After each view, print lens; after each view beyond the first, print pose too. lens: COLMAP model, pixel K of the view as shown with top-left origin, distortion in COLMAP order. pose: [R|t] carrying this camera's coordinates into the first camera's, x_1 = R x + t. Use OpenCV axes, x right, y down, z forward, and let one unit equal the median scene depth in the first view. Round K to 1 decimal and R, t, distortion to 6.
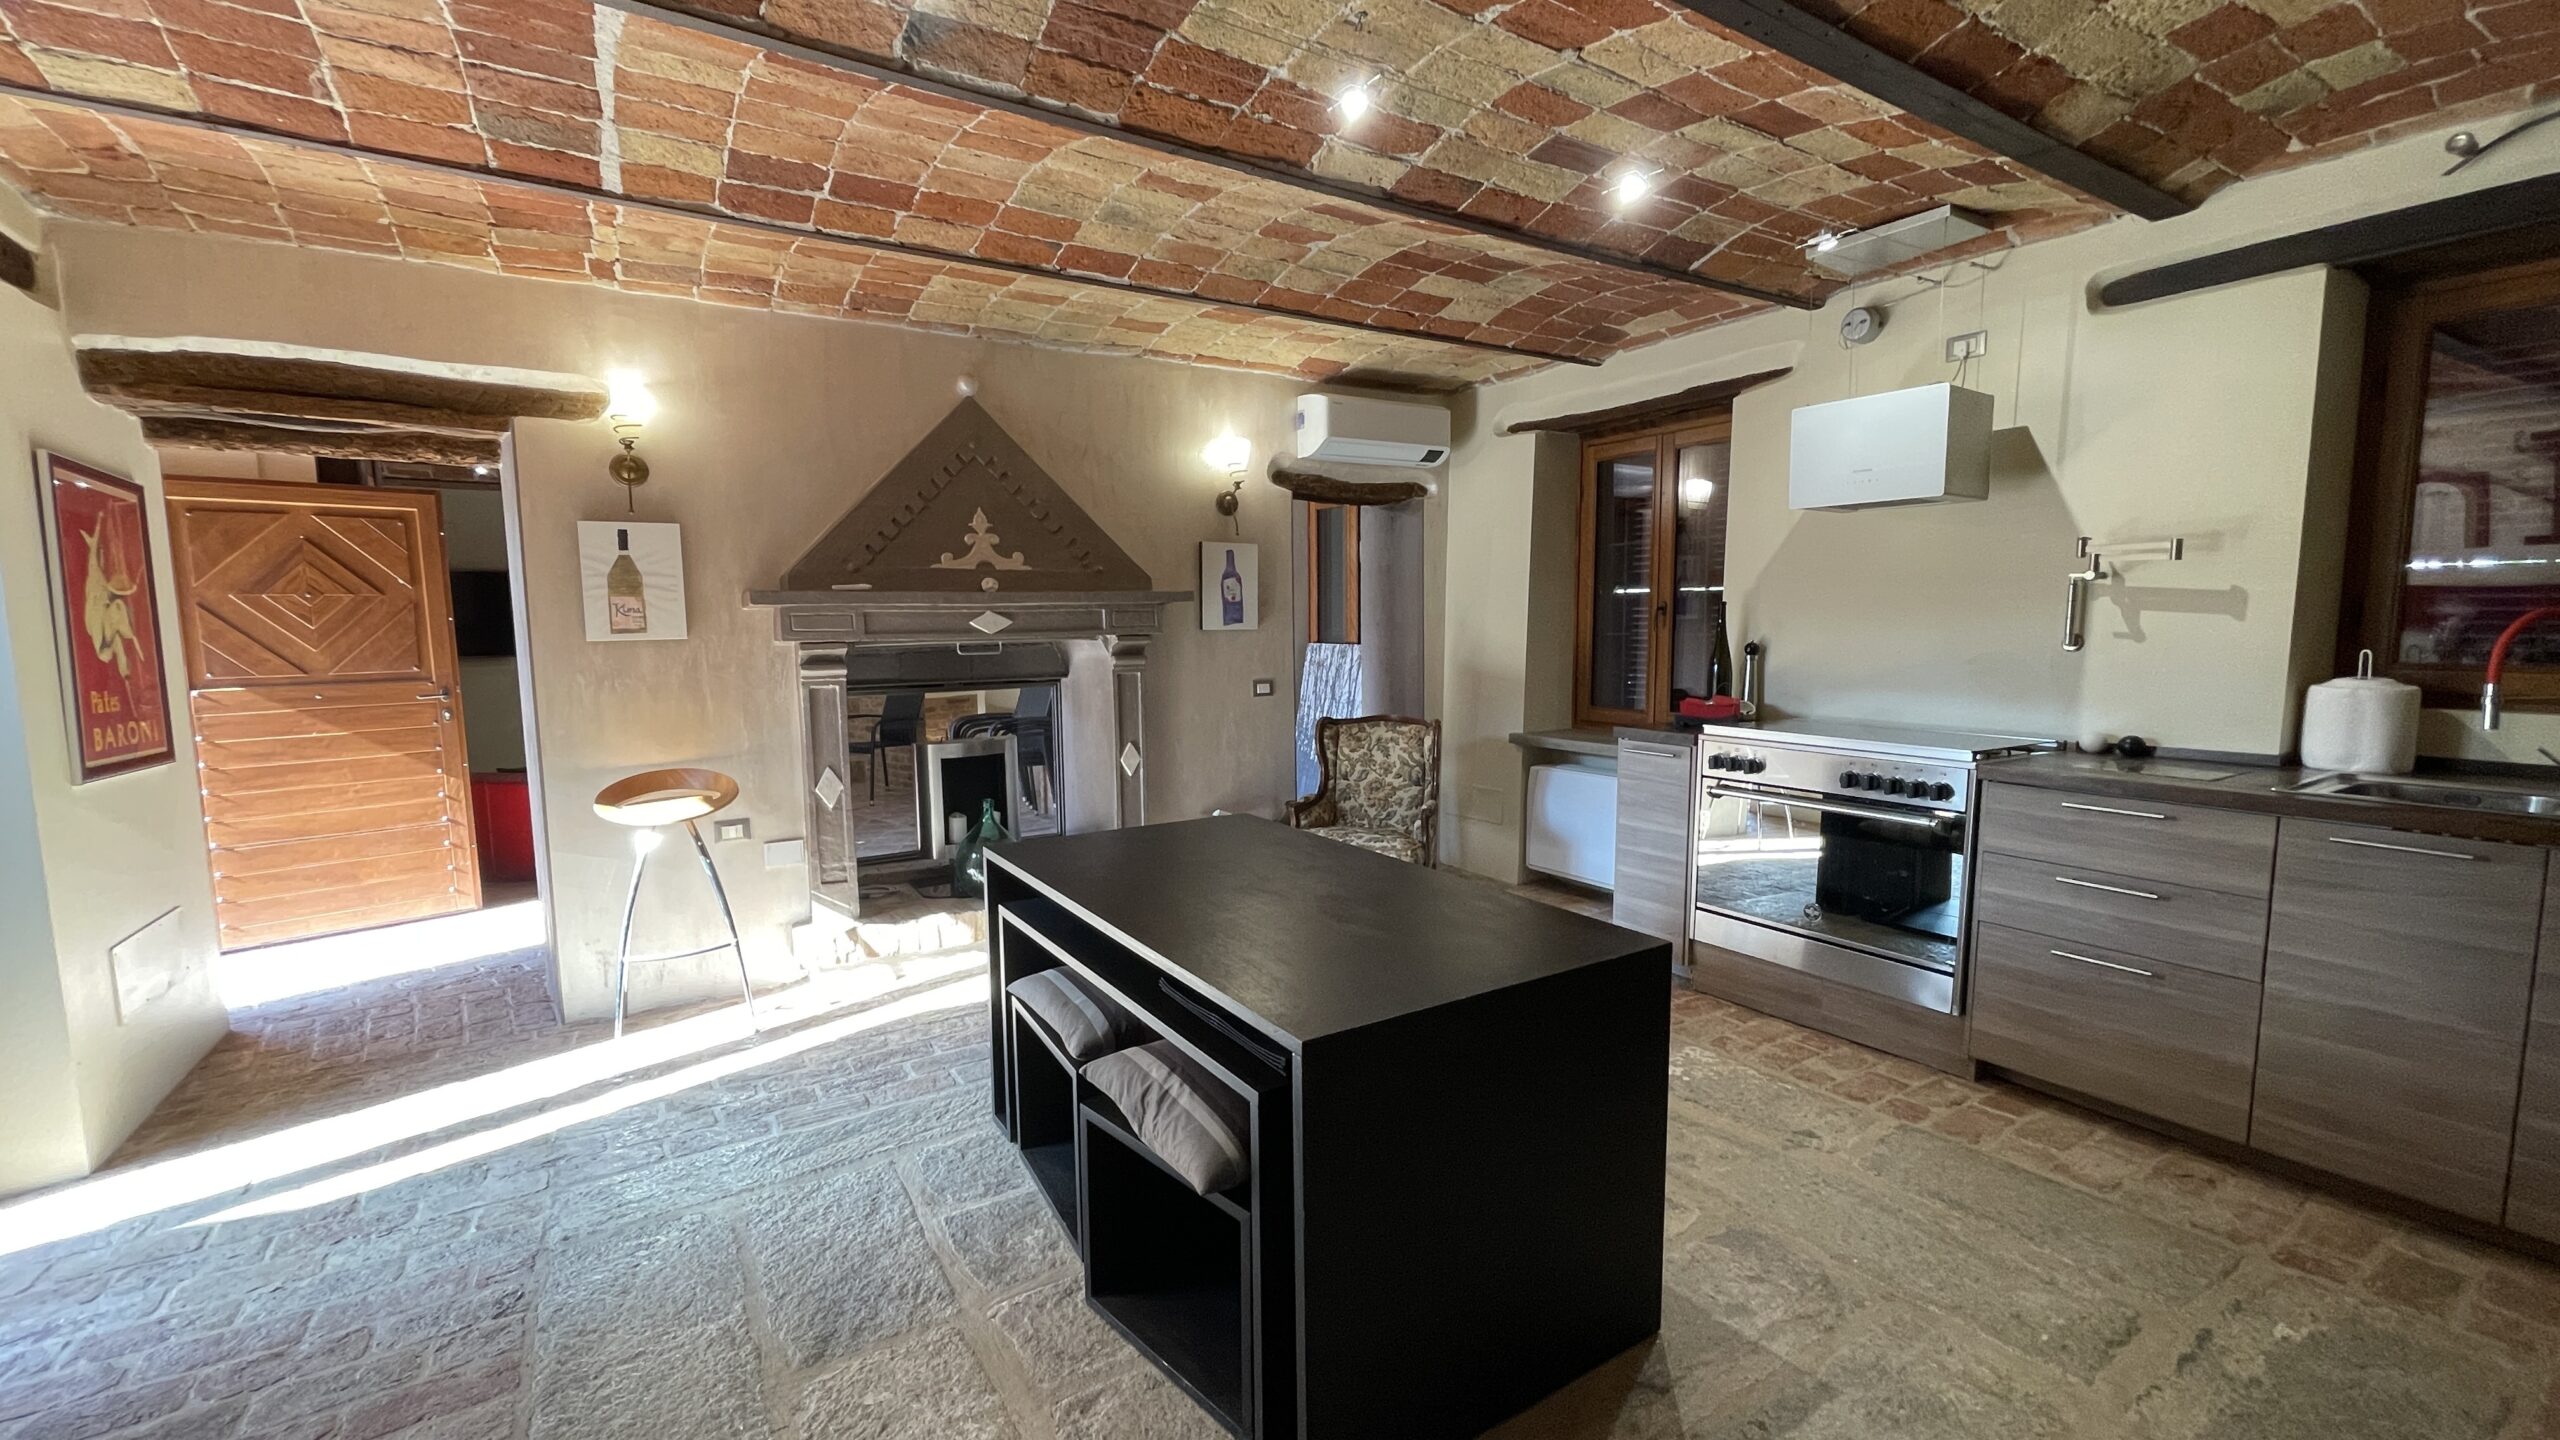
lens RADIAL K [[1031.8, 0, 1280.0], [0, 1031.8, 720.0], [0, 0, 1]] dist [-0.016748, -0.000136]
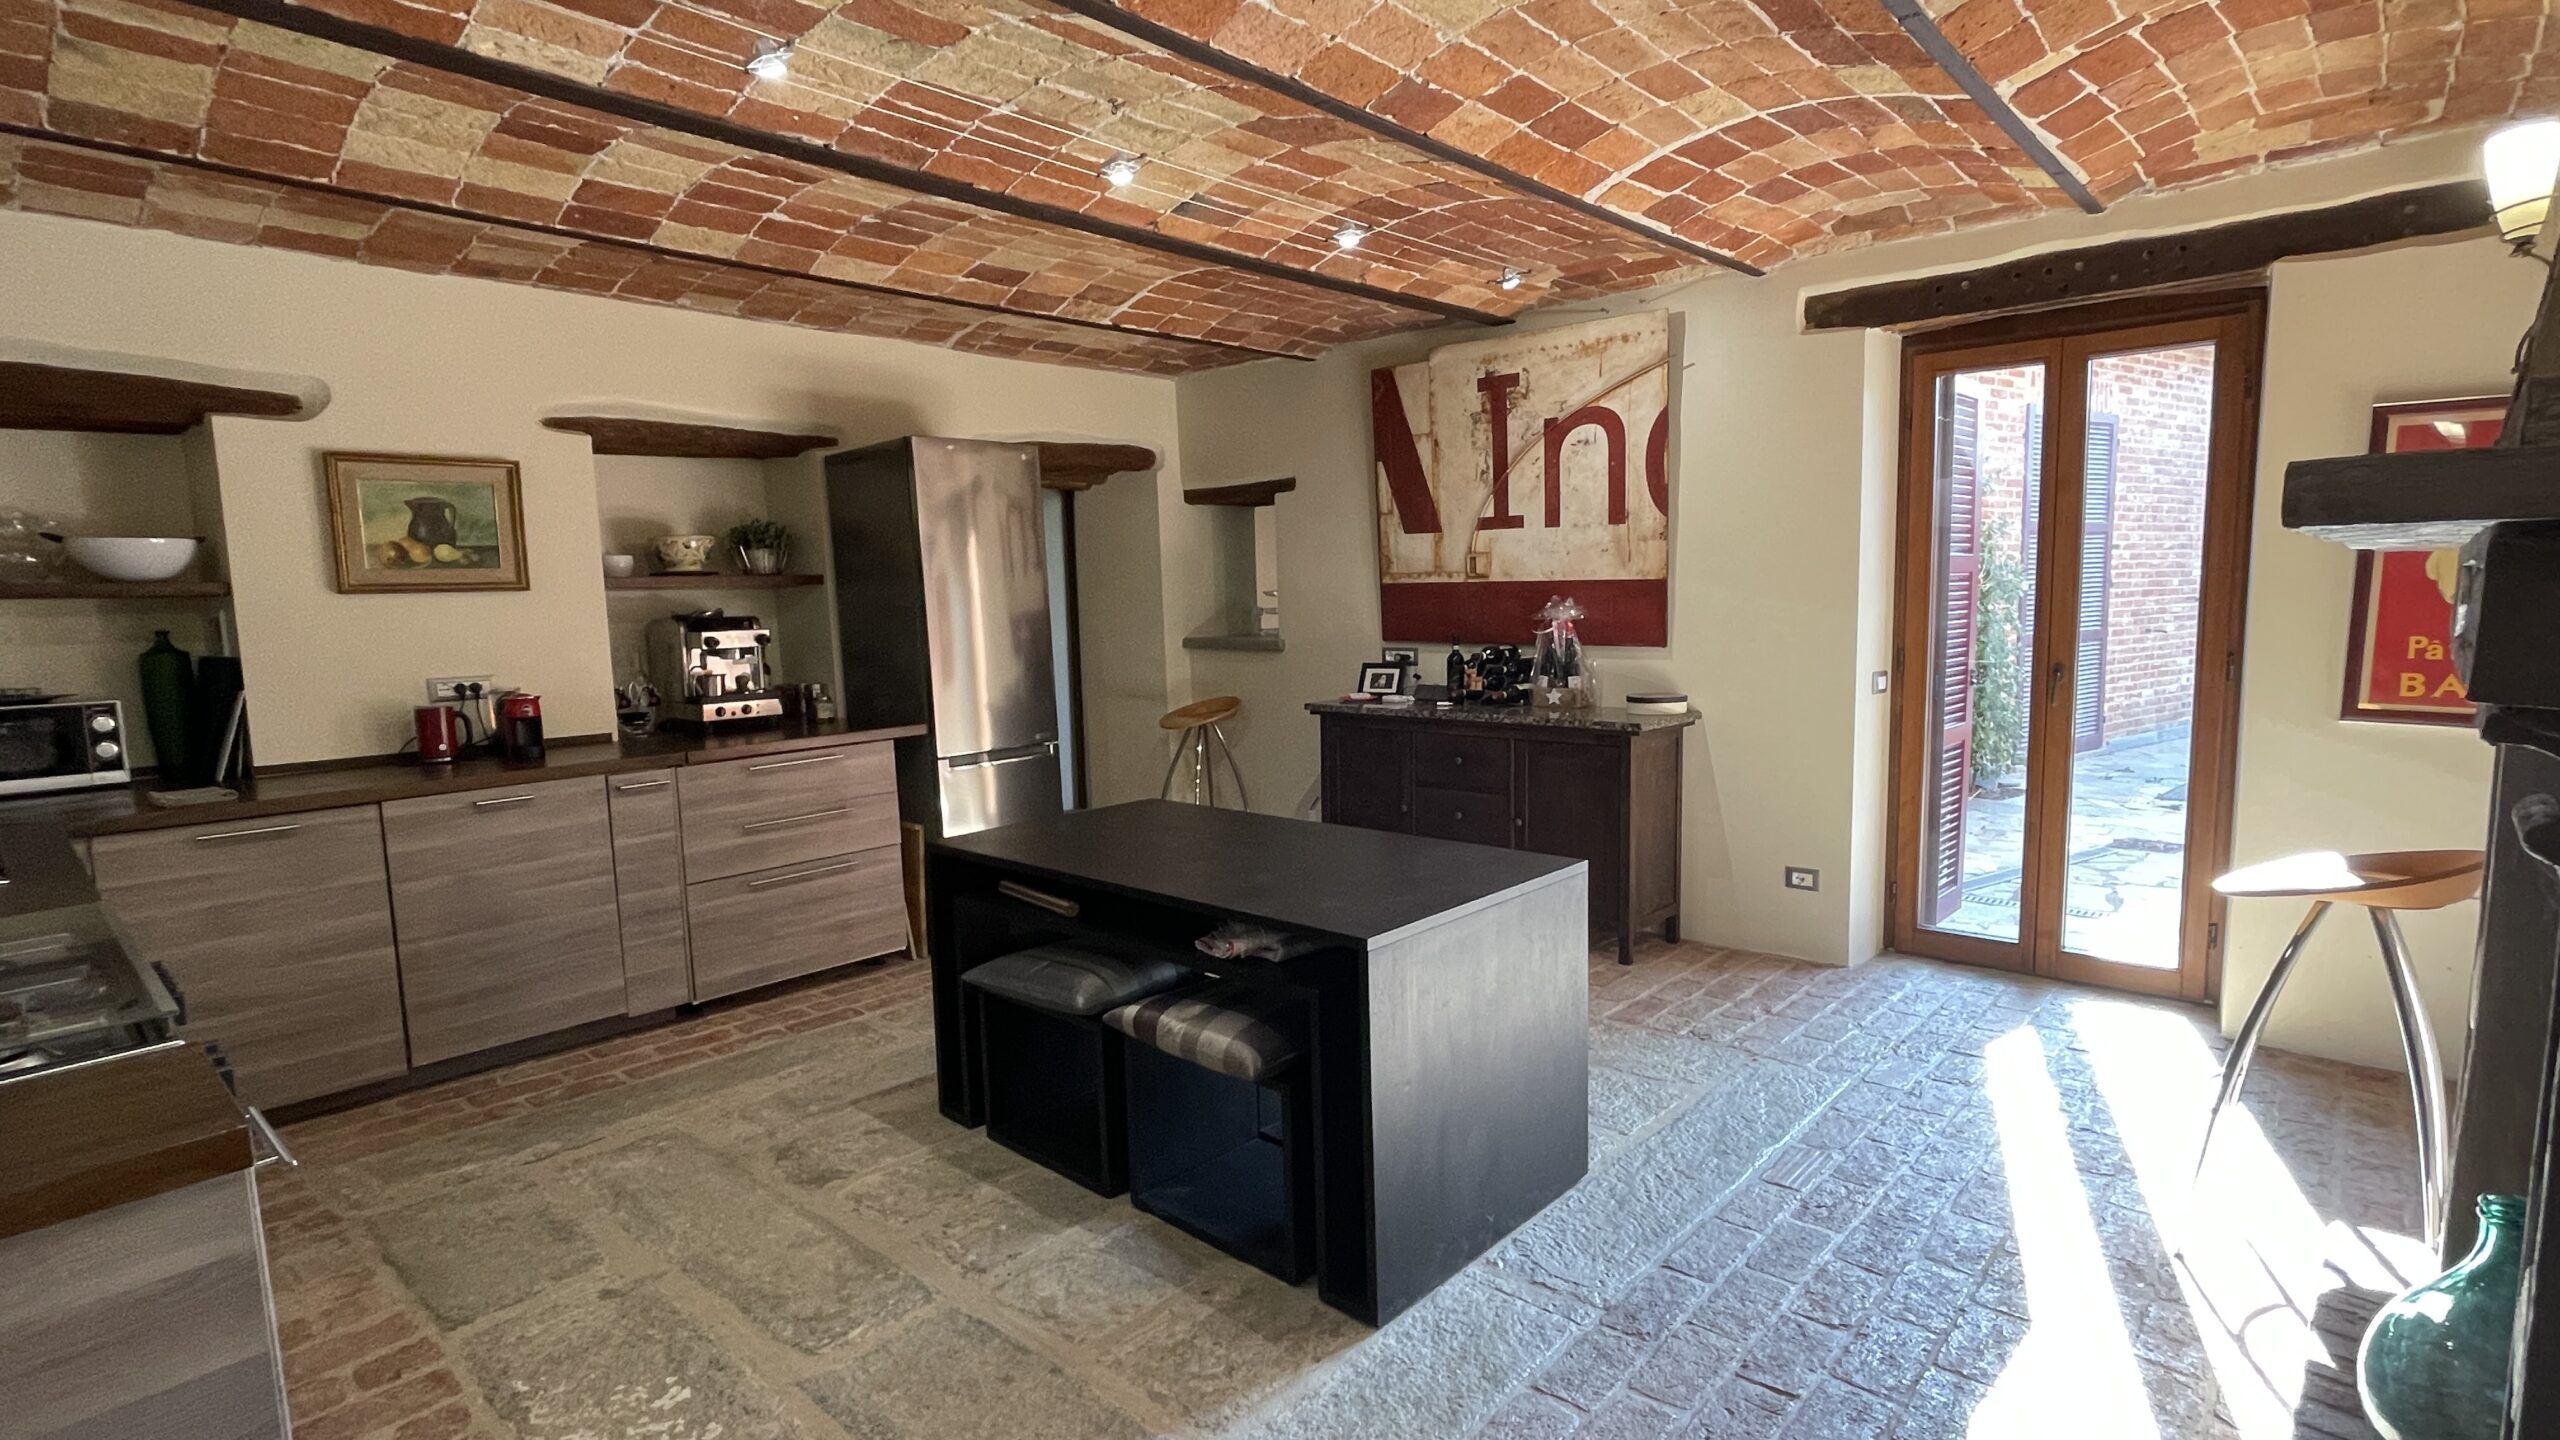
lens RADIAL K [[1203.4, 0, 1280.0], [0, 1203.4, 720.0], [0, 0, 1]] dist [-0.000534, -0.000041]
pose [[-0.966086, 0.067134, -0.249342, 0.214261], [0.016229, 0.979489, 0.200842, -0.211637], [0.257711, 0.189984, -0.947360, 1.936070]]
